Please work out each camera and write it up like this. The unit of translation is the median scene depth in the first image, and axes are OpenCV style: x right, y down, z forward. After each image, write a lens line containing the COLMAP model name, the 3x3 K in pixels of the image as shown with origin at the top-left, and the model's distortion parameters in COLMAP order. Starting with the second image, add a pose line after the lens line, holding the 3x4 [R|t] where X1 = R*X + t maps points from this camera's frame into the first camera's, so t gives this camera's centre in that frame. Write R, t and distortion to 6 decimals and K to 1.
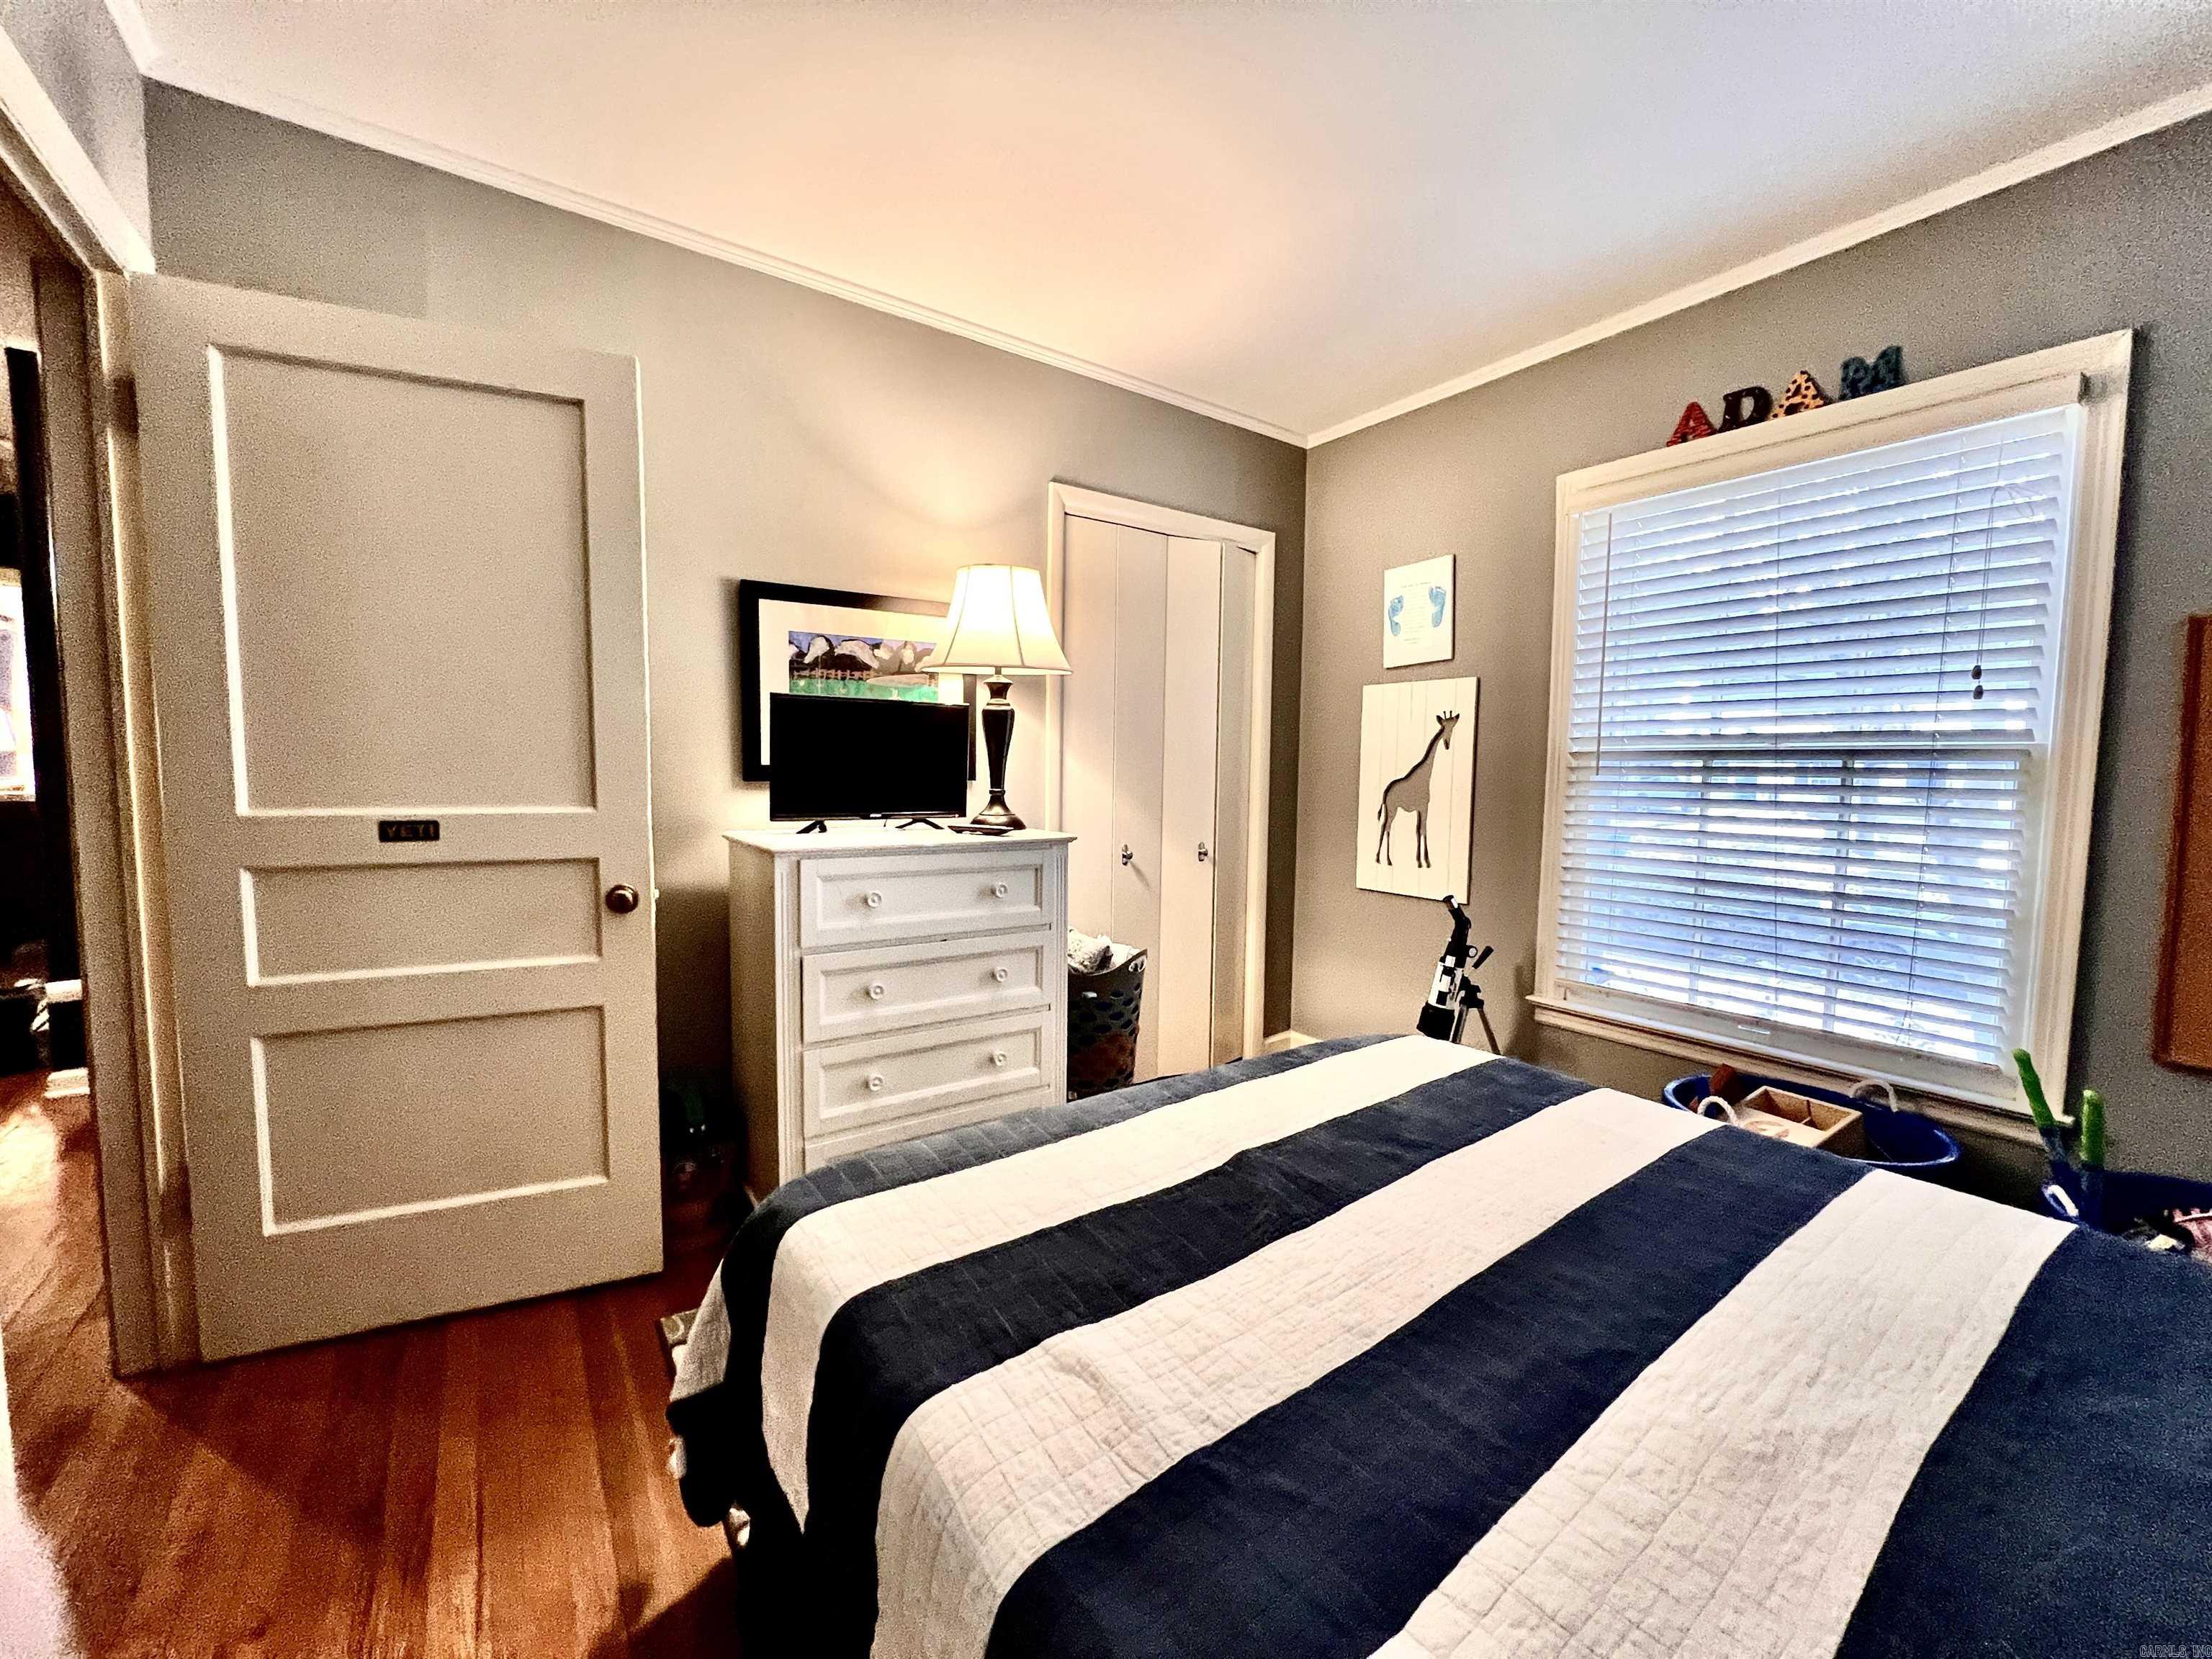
lens RADIAL K [[886.3, 0, 1097.1], [0, 886.3, 833.7], [0, 0, 1]] dist [-0.001927, 0.001275]
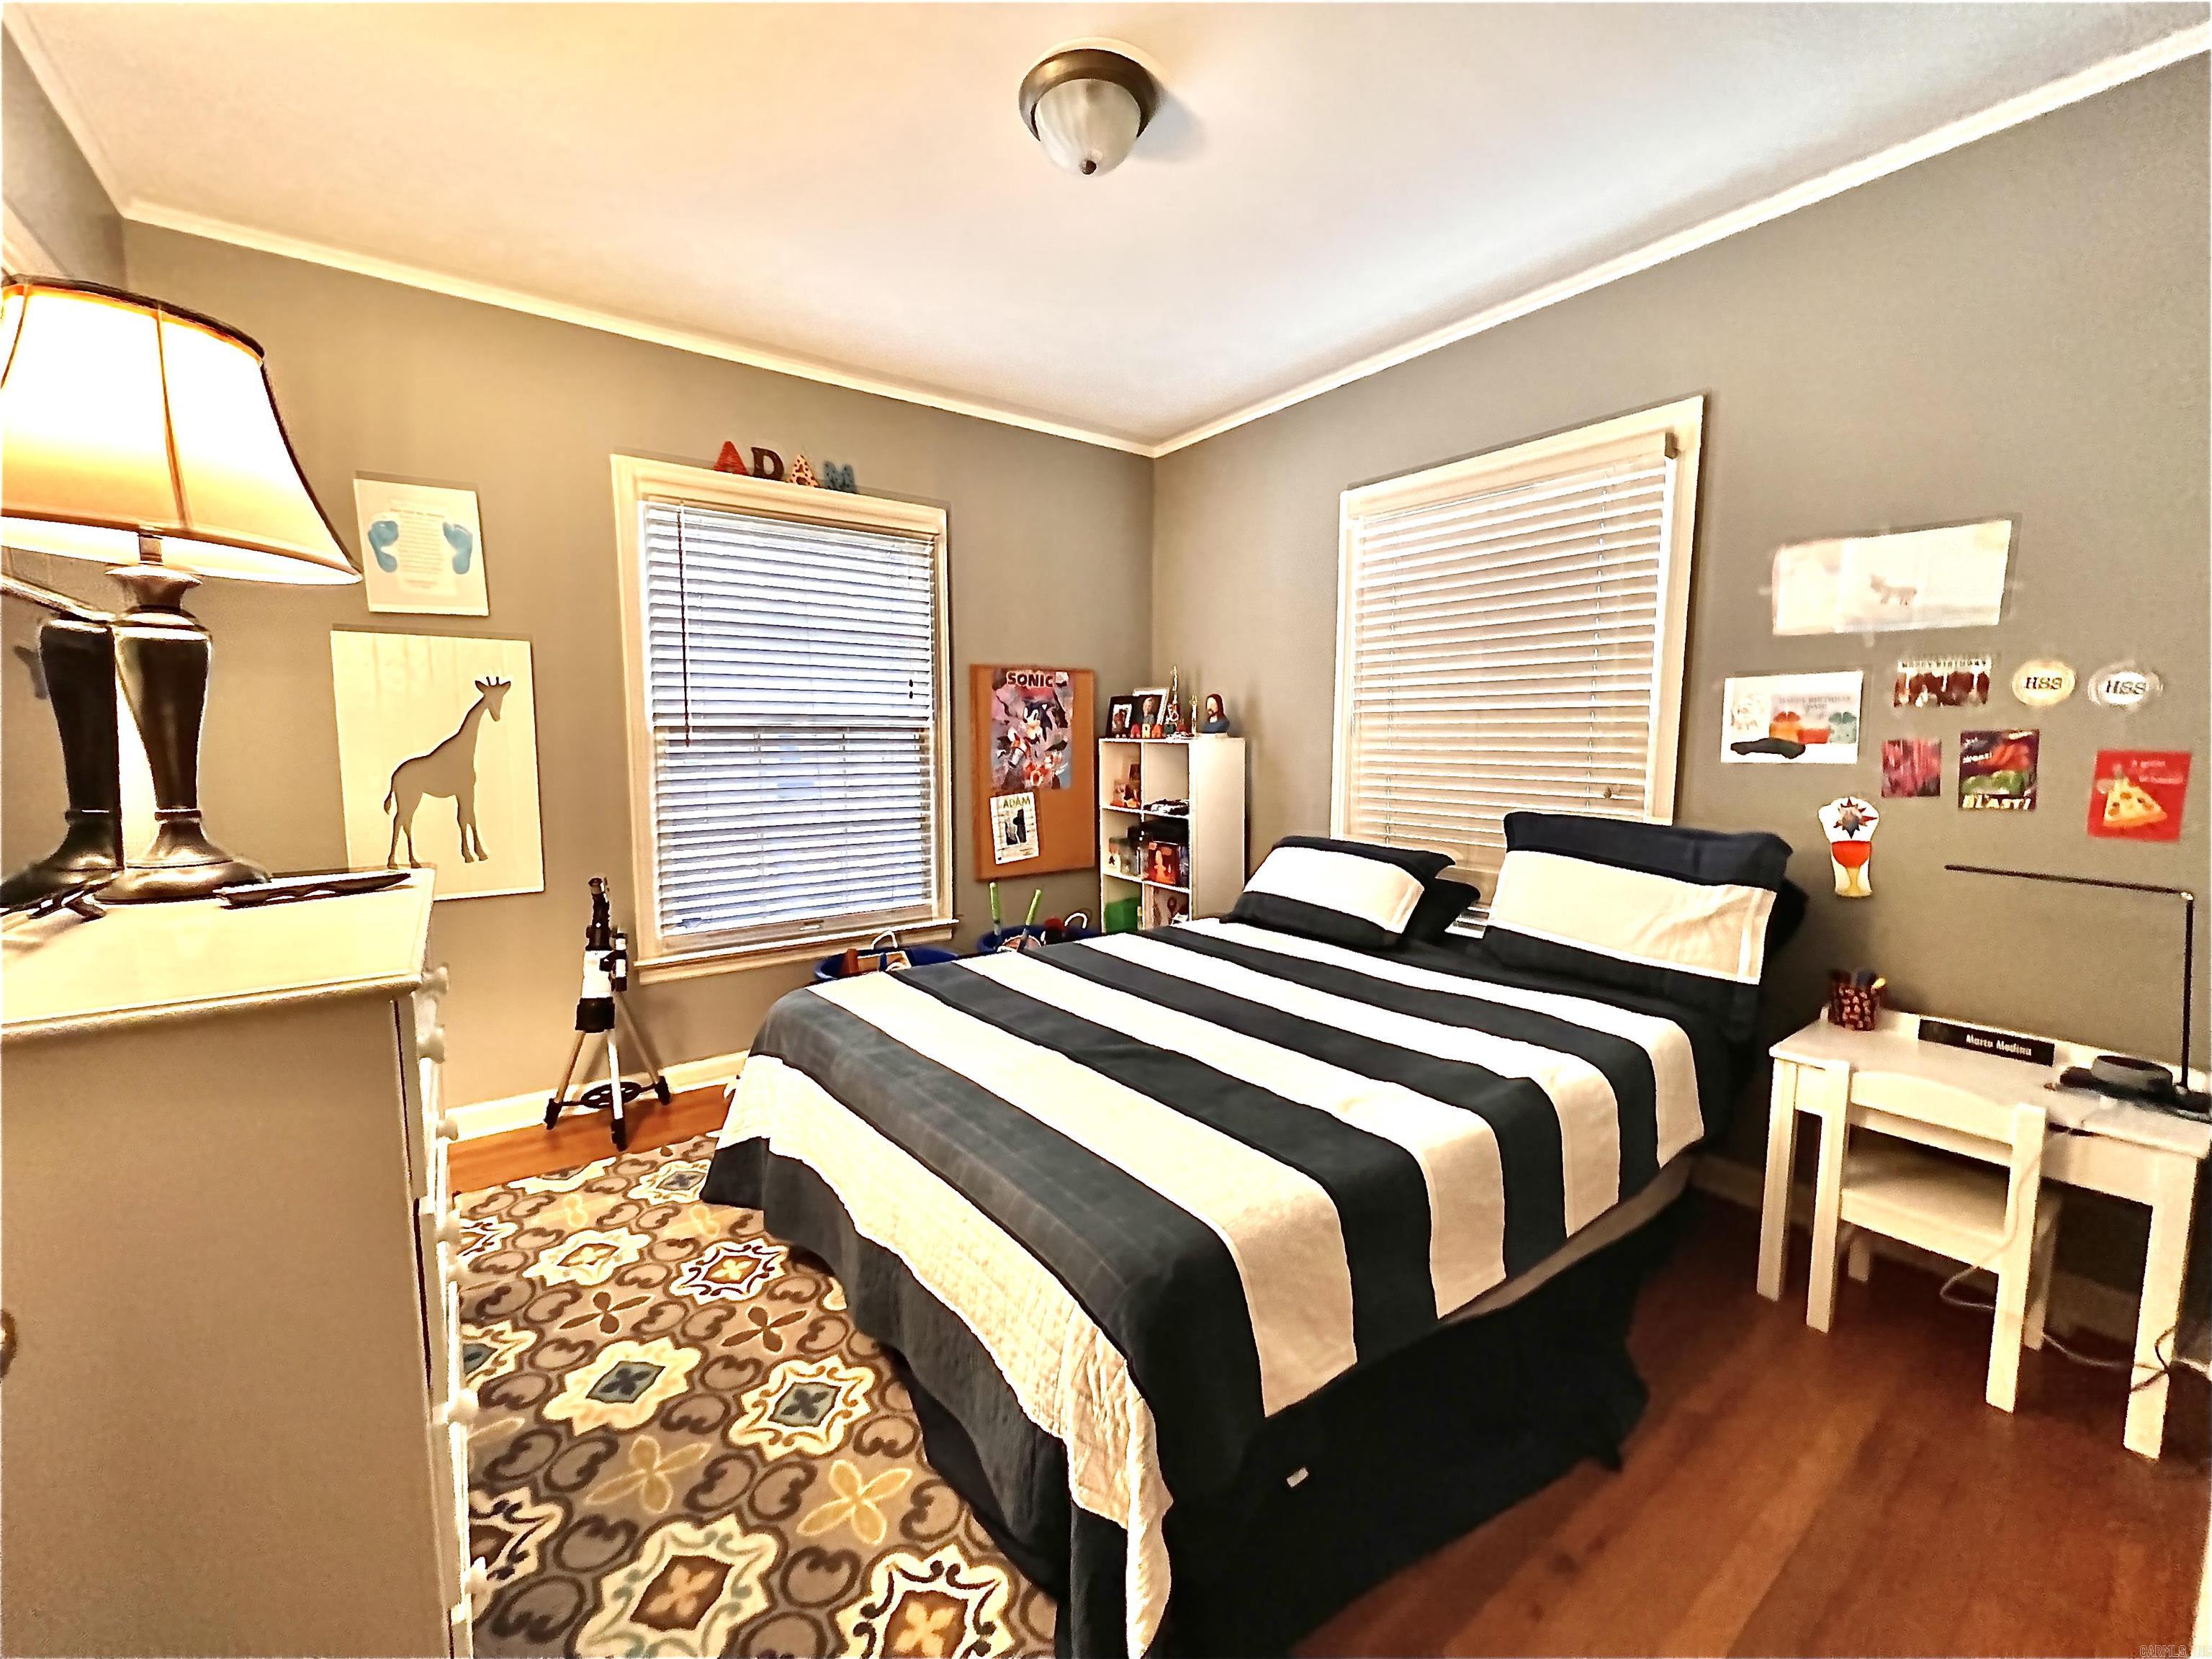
lens RADIAL K [[886.3, 0, 1091.7], [0, 886.3, 824.1], [0, 0, 1]] dist [-0.001927, 0.001275]
pose [[-0.012064, -0.112395, 0.993590, -0.548113], [0.076083, 0.990679, 0.112989, -0.055484], [-0.997028, 0.076959, -0.003400, 0.484960]]
